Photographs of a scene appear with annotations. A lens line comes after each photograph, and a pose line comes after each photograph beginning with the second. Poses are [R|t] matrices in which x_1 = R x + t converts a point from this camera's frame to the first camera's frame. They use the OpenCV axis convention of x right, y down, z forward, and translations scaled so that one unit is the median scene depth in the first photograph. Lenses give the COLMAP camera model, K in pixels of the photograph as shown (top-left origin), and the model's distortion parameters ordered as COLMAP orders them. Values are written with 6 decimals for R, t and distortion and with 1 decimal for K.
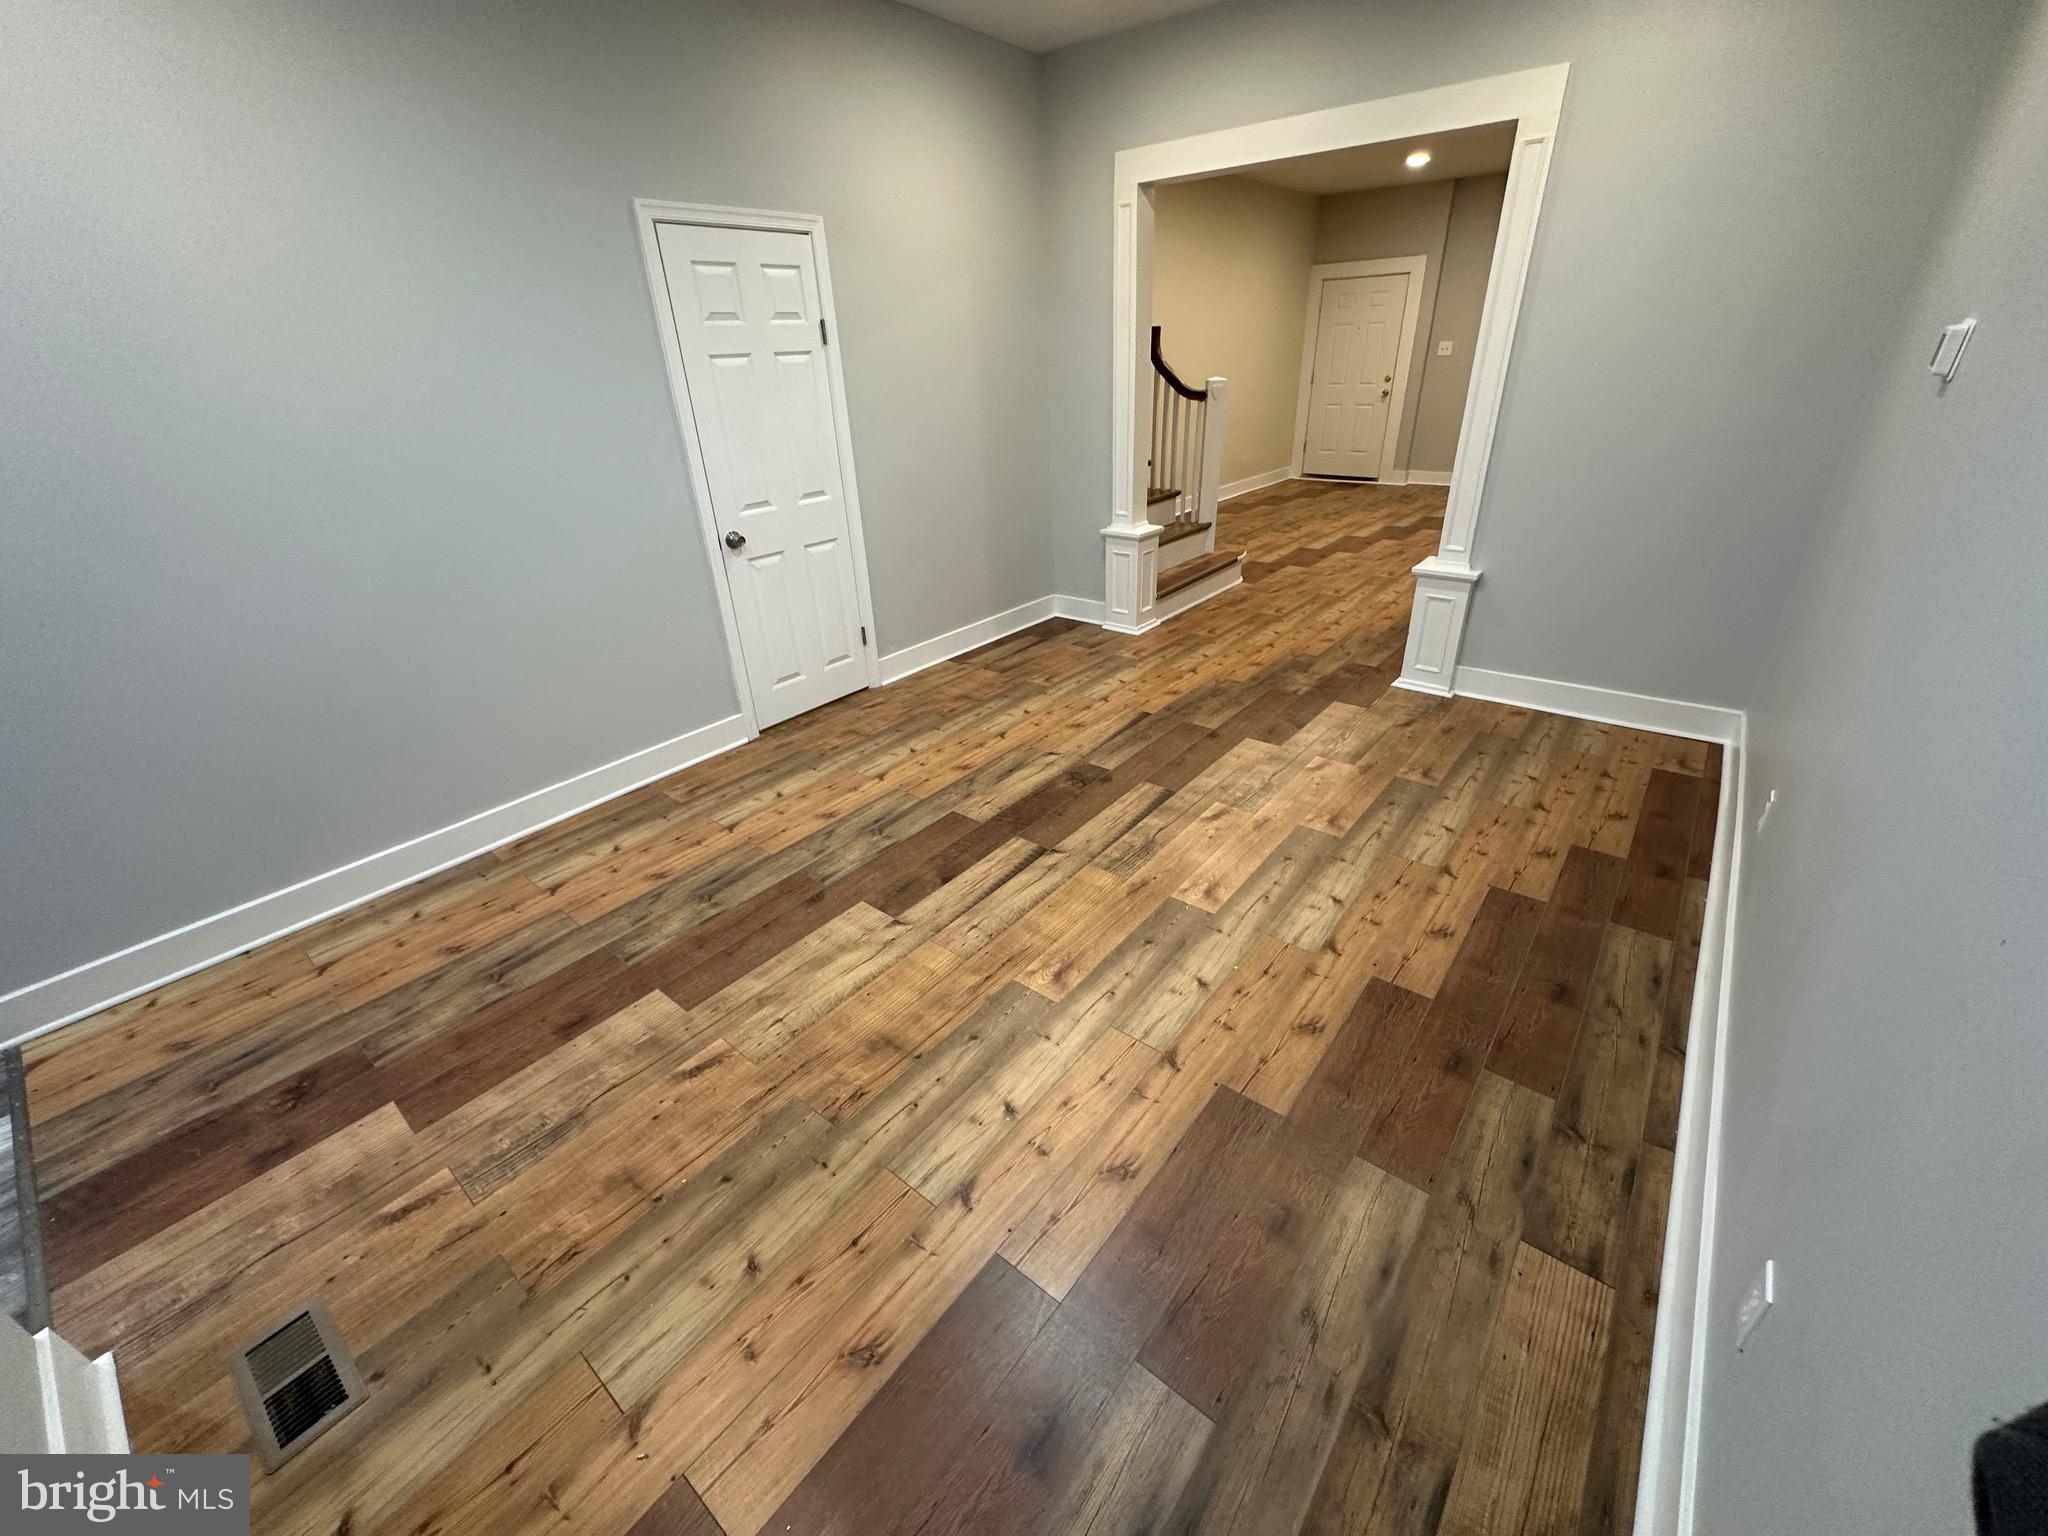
lens RADIAL K [[810.7, 0, 1022.0], [0, 810.7, 762.9], [0, 0, 1]] dist [-0.002388, -0.000070]
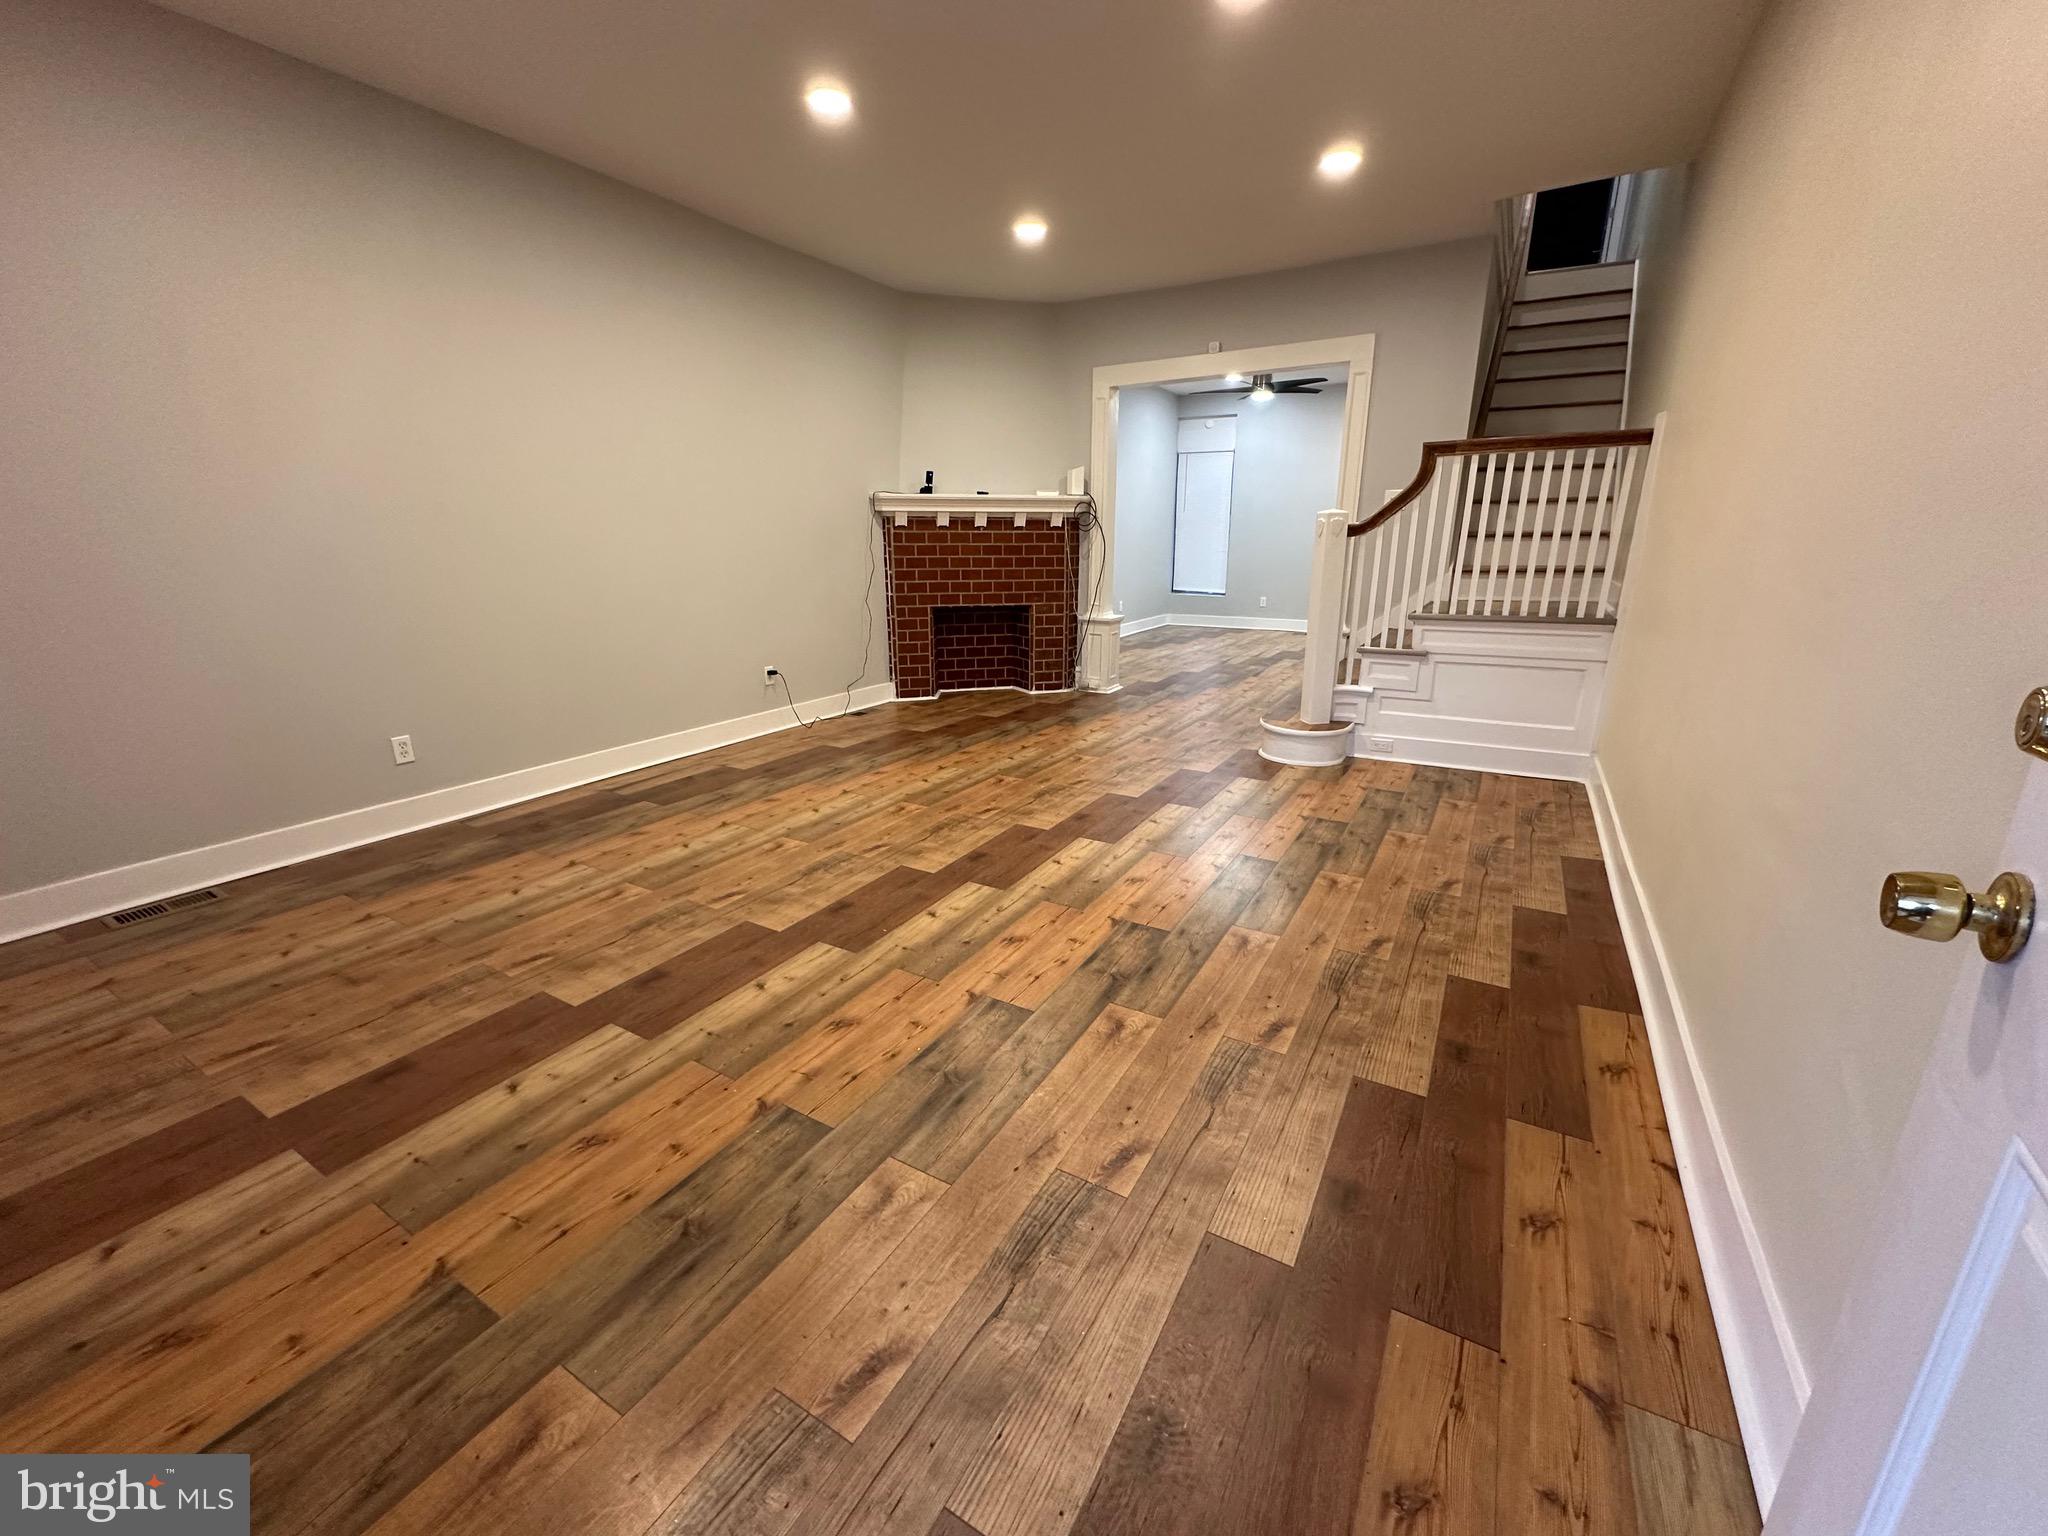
lens RADIAL K [[810.7, 0, 1022.0], [0, 810.7, 762.9], [0, 0, 1]] dist [-0.002388, -0.000070]
pose [[-0.987861, 0.082577, -0.131574, -0.475410], [-0.029719, 0.730890, 0.681848, -0.864546], [0.152471, 0.677482, -0.719563, 1.973640]]
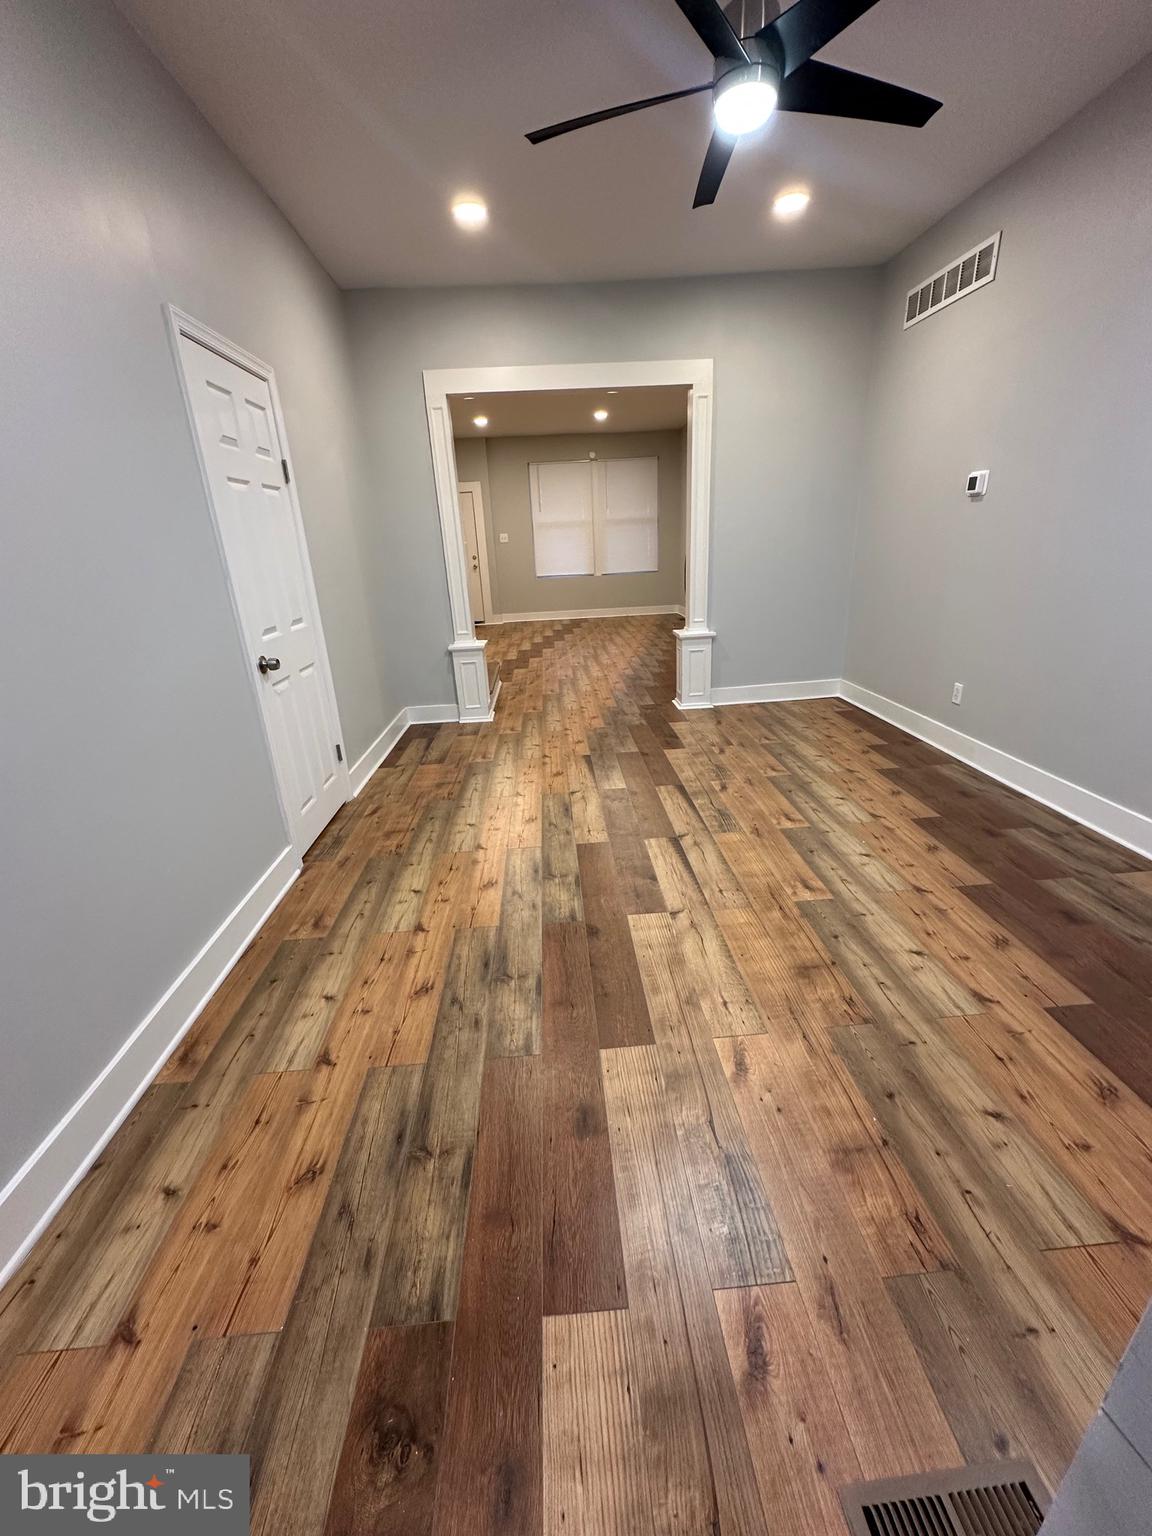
lens RADIAL K [[612.1, 0, 573.8], [0, 612.1, 766.8], [0, 0, 1]] dist [-0.001987, -0.000125]
pose [[0.741931, -0.230162, 0.629733, -0.645008], [0.322873, 0.945805, -0.034715, -0.018561], [-0.587615, 0.229081, 0.776035, 0.283120]]
